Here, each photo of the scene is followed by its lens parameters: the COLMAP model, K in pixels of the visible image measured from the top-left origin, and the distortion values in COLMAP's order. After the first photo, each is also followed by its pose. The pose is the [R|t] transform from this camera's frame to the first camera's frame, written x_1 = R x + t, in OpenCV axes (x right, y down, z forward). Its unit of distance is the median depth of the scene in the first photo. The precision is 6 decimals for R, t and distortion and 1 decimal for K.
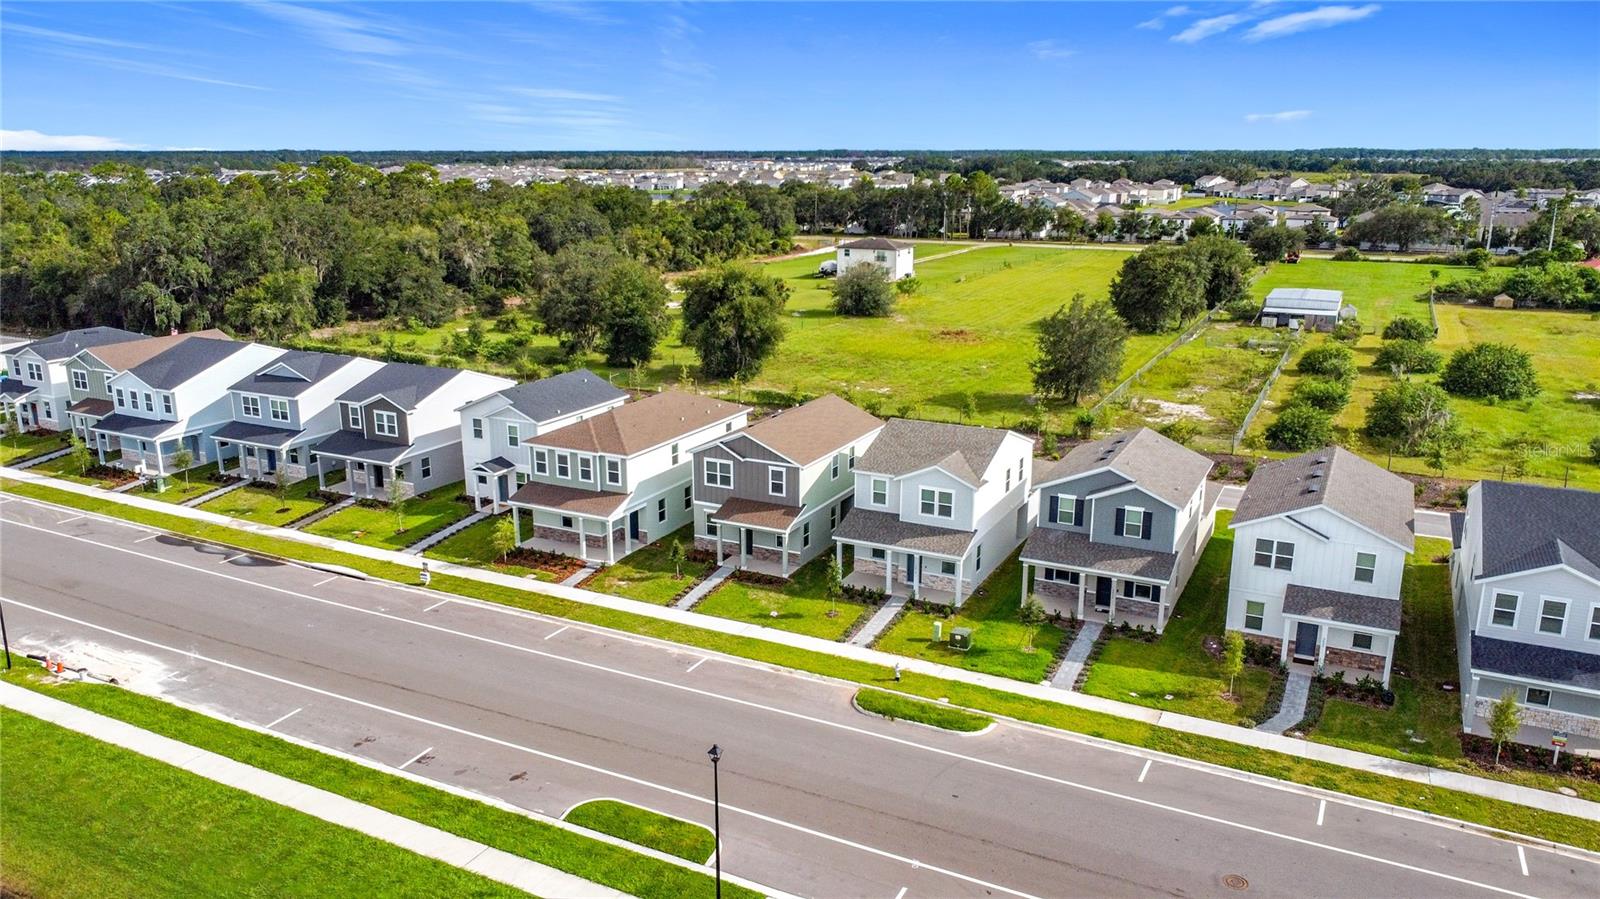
lens RADIAL K [[1159.3, 0, 799.6], [0, 1159.3, 449.5], [0, 0, 1]] dist [0.013238, -0.024979]
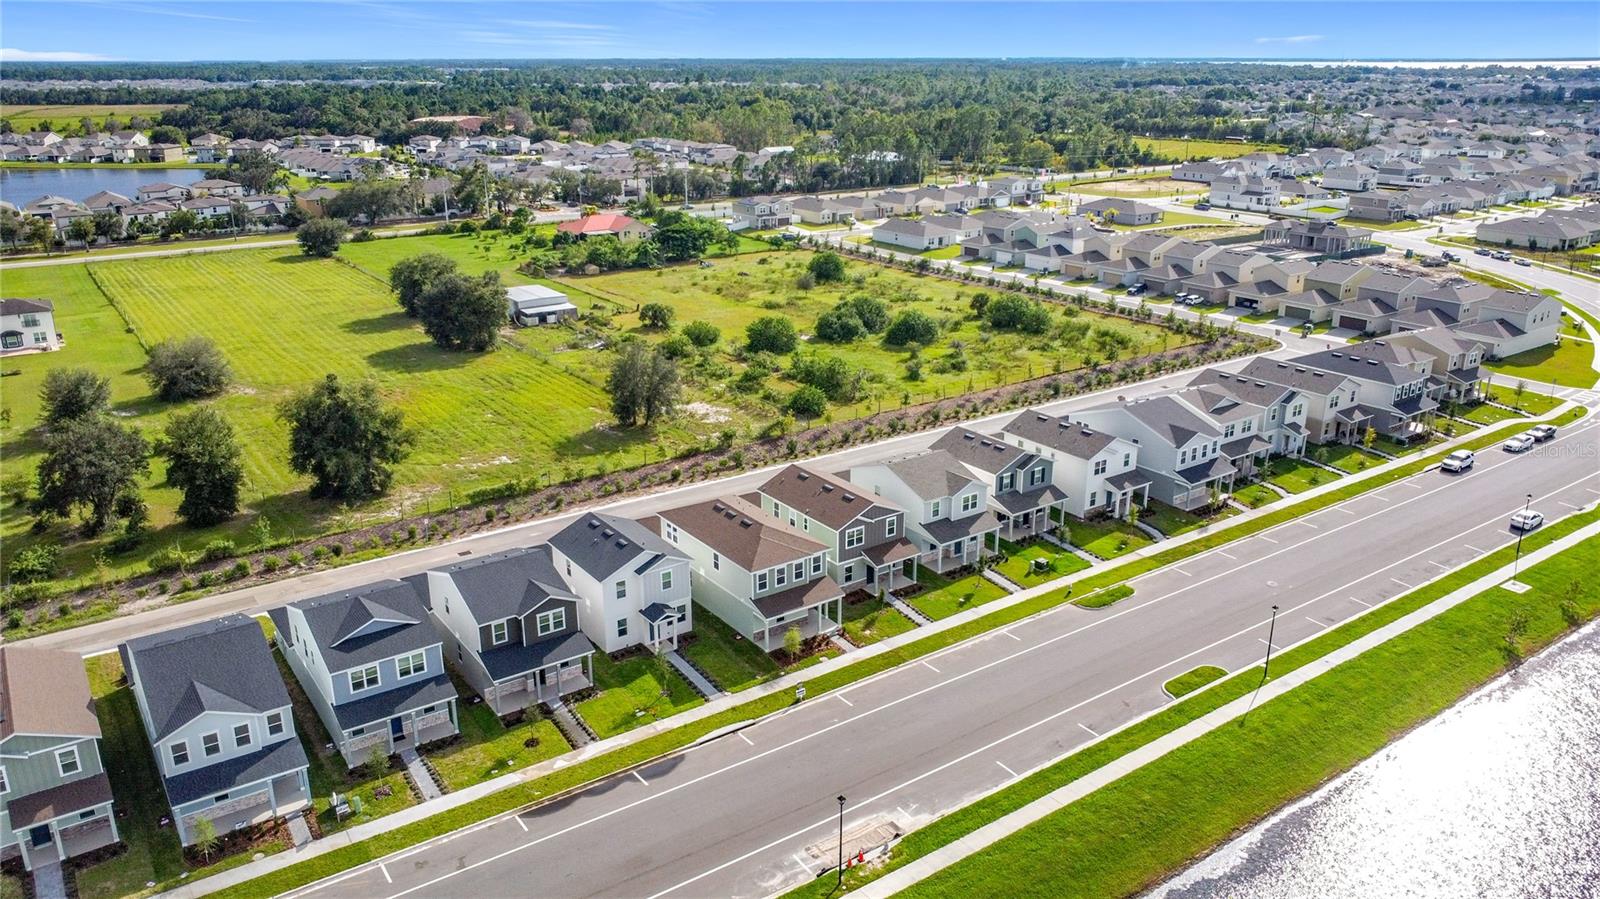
lens RADIAL K [[1161.5, 0, 800.9], [0, 1161.5, 448.6], [0, 0, 1]] dist [0.004452, -0.027015]
pose [[0.462473, -0.283722, 0.840012, -1.211243], [0.222073, 0.954286, 0.200056, -0.366356], [-0.858372, 0.094024, 0.504338, 0.315751]]
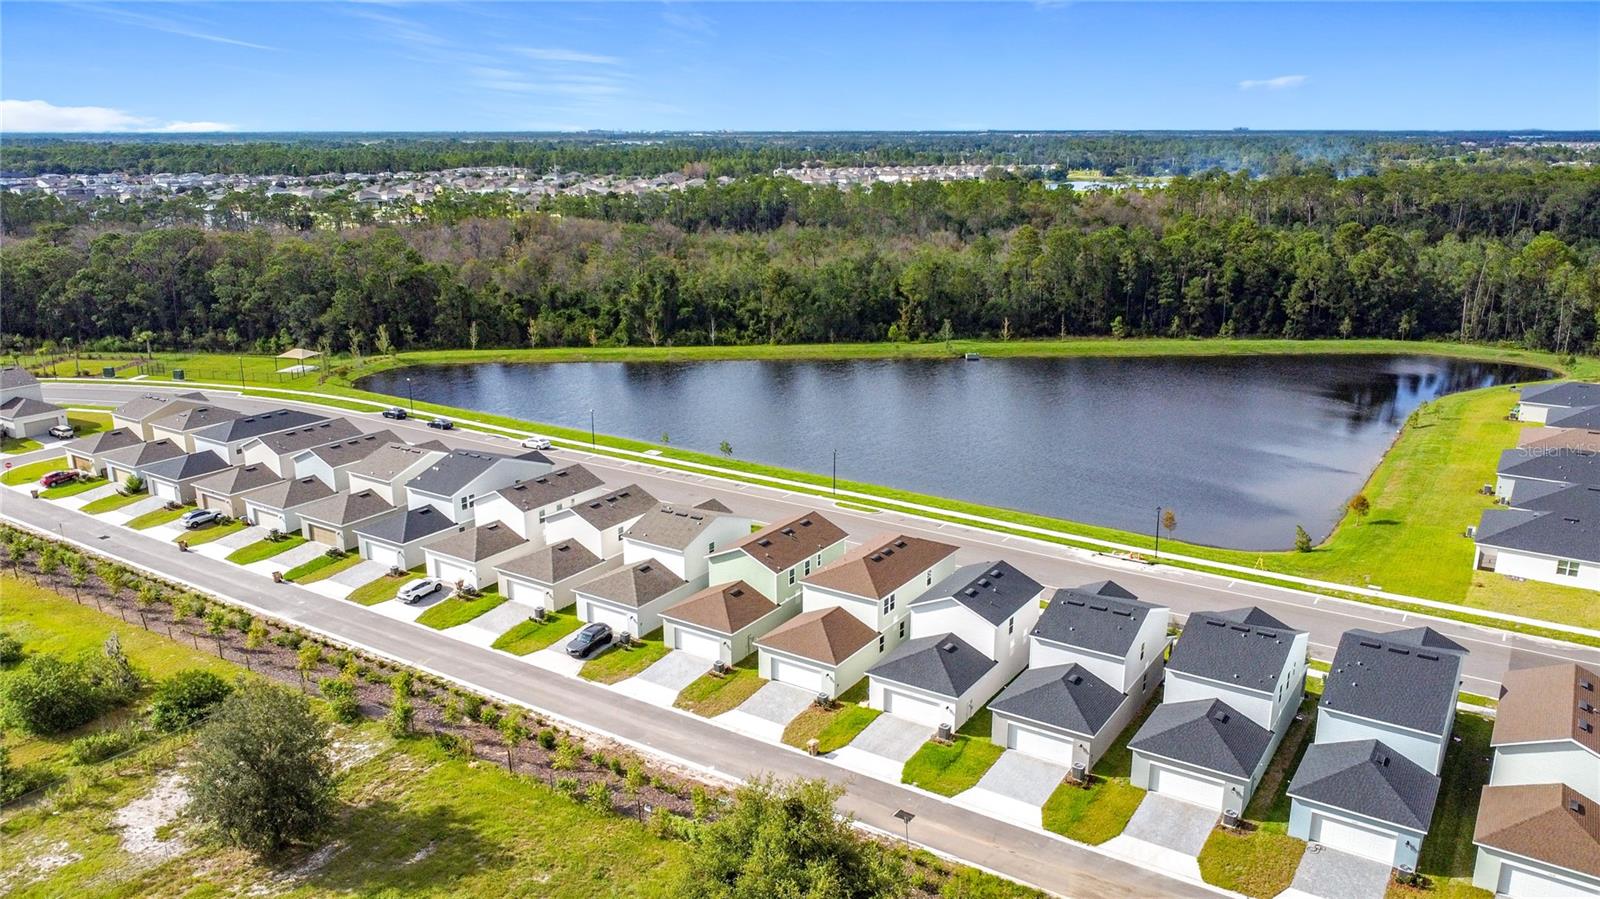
lens RADIAL K [[1171.9, 0, 786.3], [0, 1171.9, 446.6], [0, 0, 1]] dist [0.001862, -0.007089]
pose [[-0.992775, -0.027328, 0.116834, -0.188748], [0.034018, 0.869659, 0.492480, -0.858492], [-0.115064, 0.492897, -0.862446, 2.241450]]
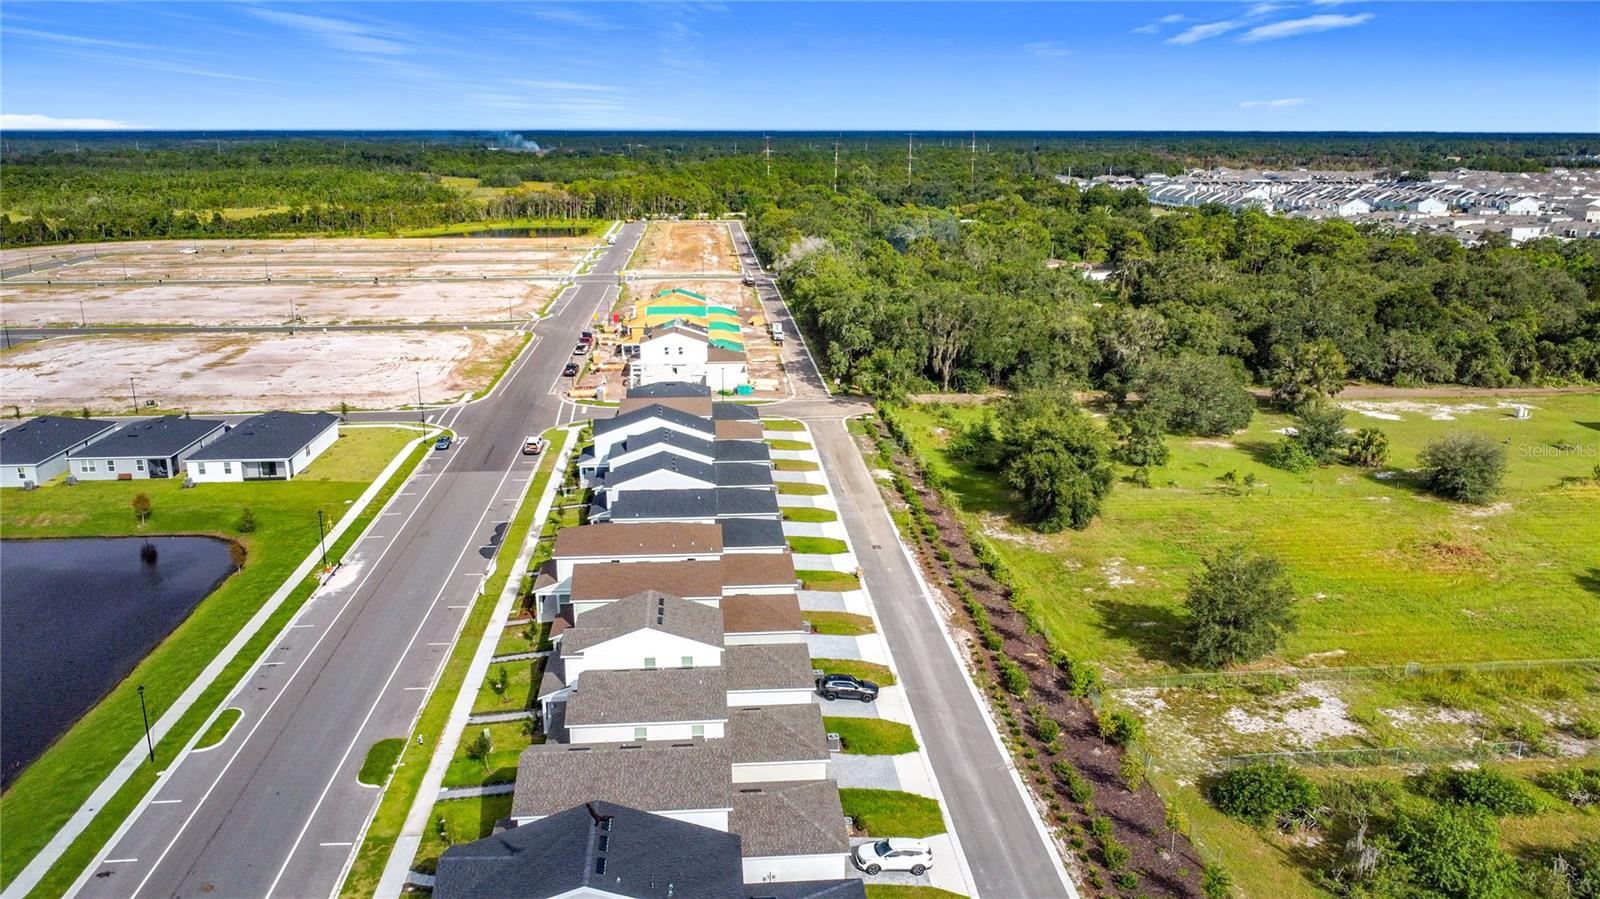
lens RADIAL K [[1185.0, 0, 796.0], [0, 1185.0, 500.4], [0, 0, 1]] dist [0.007732, -0.006411]
pose [[0.523375, 0.257503, -0.812263, 1.165191], [-0.214531, 0.962359, 0.166855, -0.363954], [0.824654, 0.086928, 0.558918, 0.382710]]
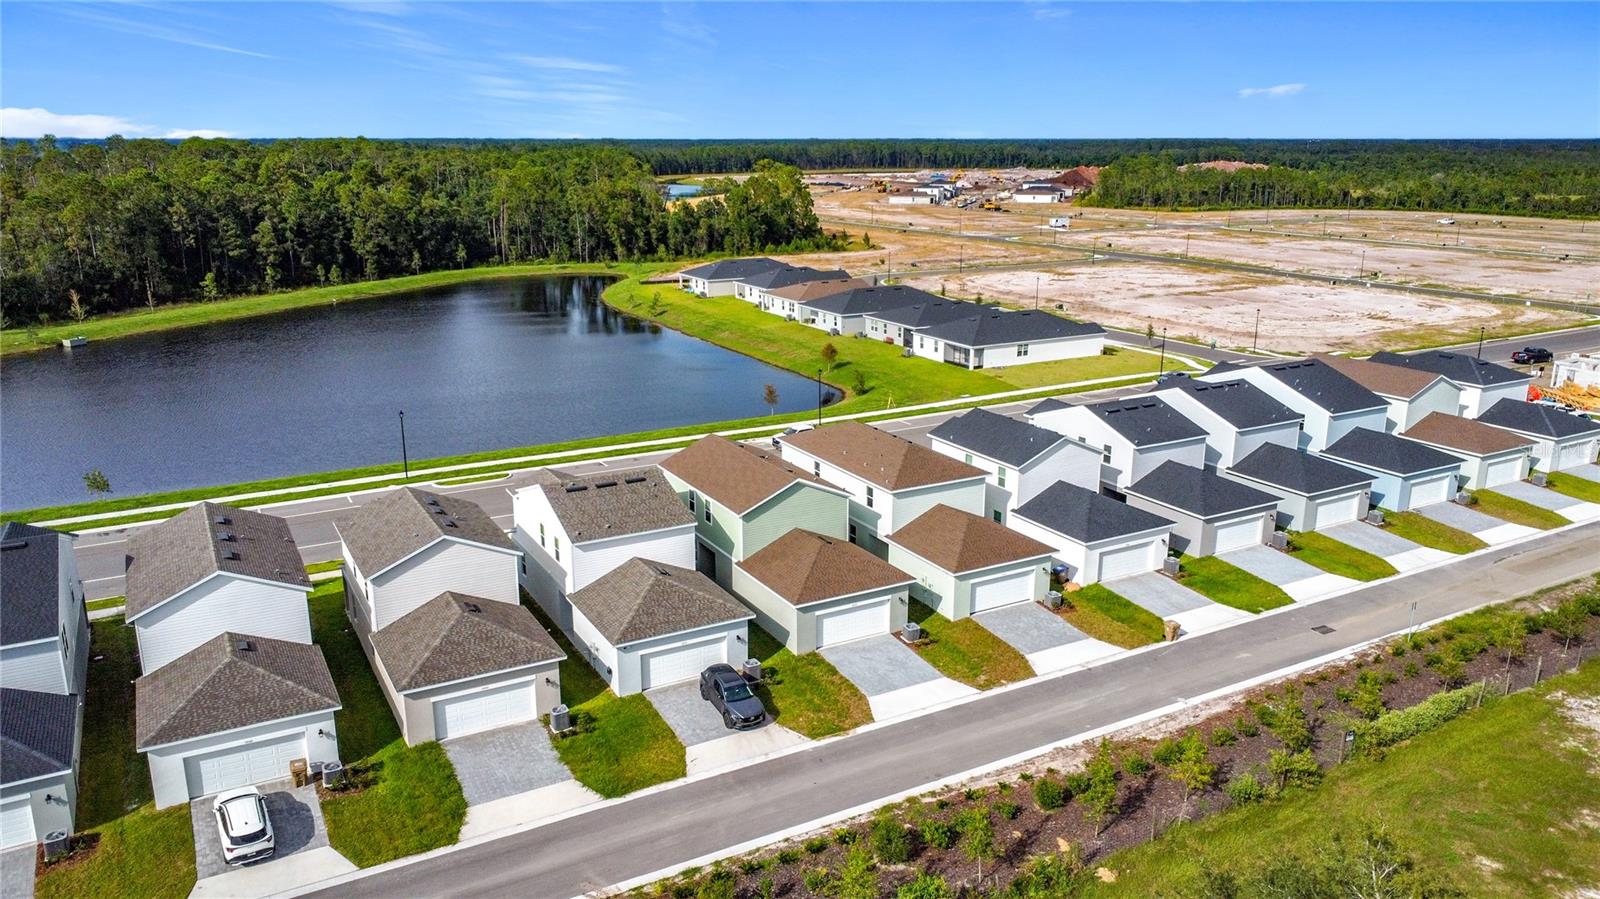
lens RADIAL K [[1160.8, 0, 788.5], [0, 1160.8, 449.6], [0, 0, 1]] dist [0.005591, -0.003584]
pose [[-0.561958, 0.215728, -0.798539, 0.784816], [-0.206537, 0.898218, 0.388004, -0.437255], [0.800965, 0.382969, -0.460206, 1.498104]]
